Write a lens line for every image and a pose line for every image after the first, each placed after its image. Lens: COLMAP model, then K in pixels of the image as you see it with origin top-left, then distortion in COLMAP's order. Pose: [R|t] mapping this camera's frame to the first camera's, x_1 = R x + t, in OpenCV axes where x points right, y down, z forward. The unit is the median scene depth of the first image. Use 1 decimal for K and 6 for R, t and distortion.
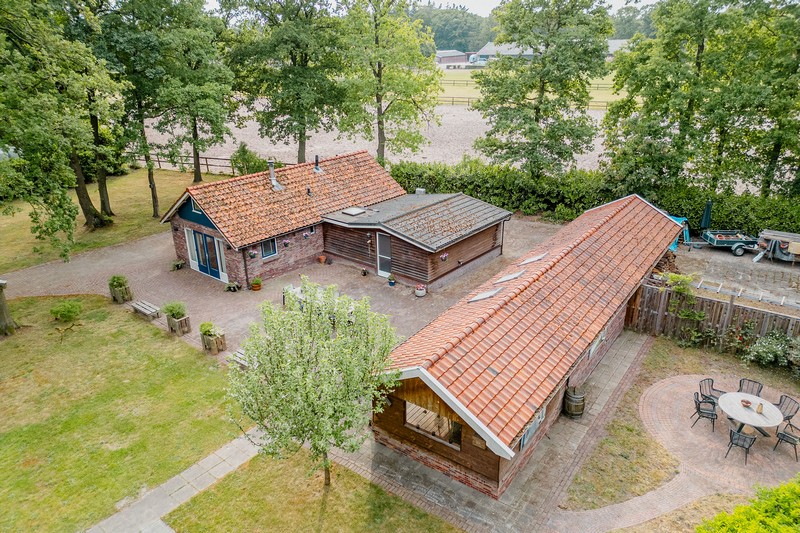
lens RADIAL K [[593.8, 0, 400.0], [0, 593.8, 266.5], [0, 0, 1]] dist [0.099485, -0.134927]
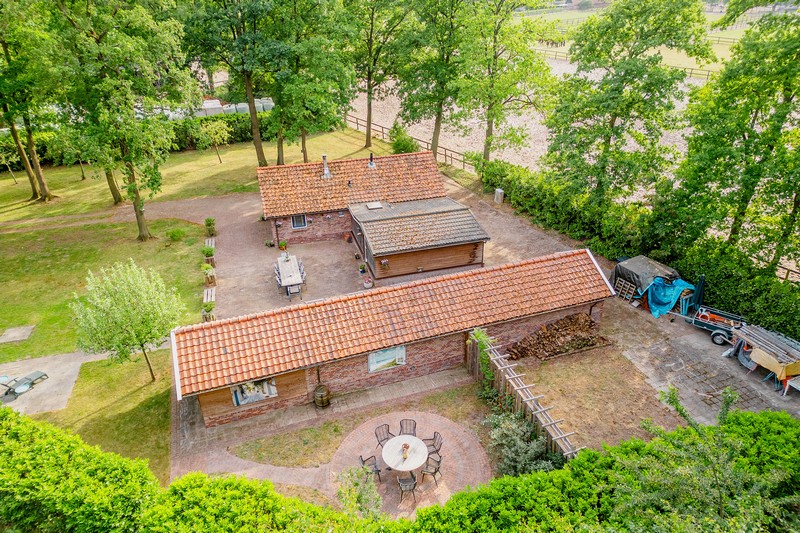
lens RADIAL K [[593.8, 0, 400.0], [0, 593.8, 266.5], [0, 0, 1]] dist [0.099485, -0.134927]
pose [[0.808157, 0.262911, -0.527029, 0.732756], [-0.197758, 0.964017, 0.177658, -0.227020], [0.554774, -0.039352, 0.831070, 0.008642]]
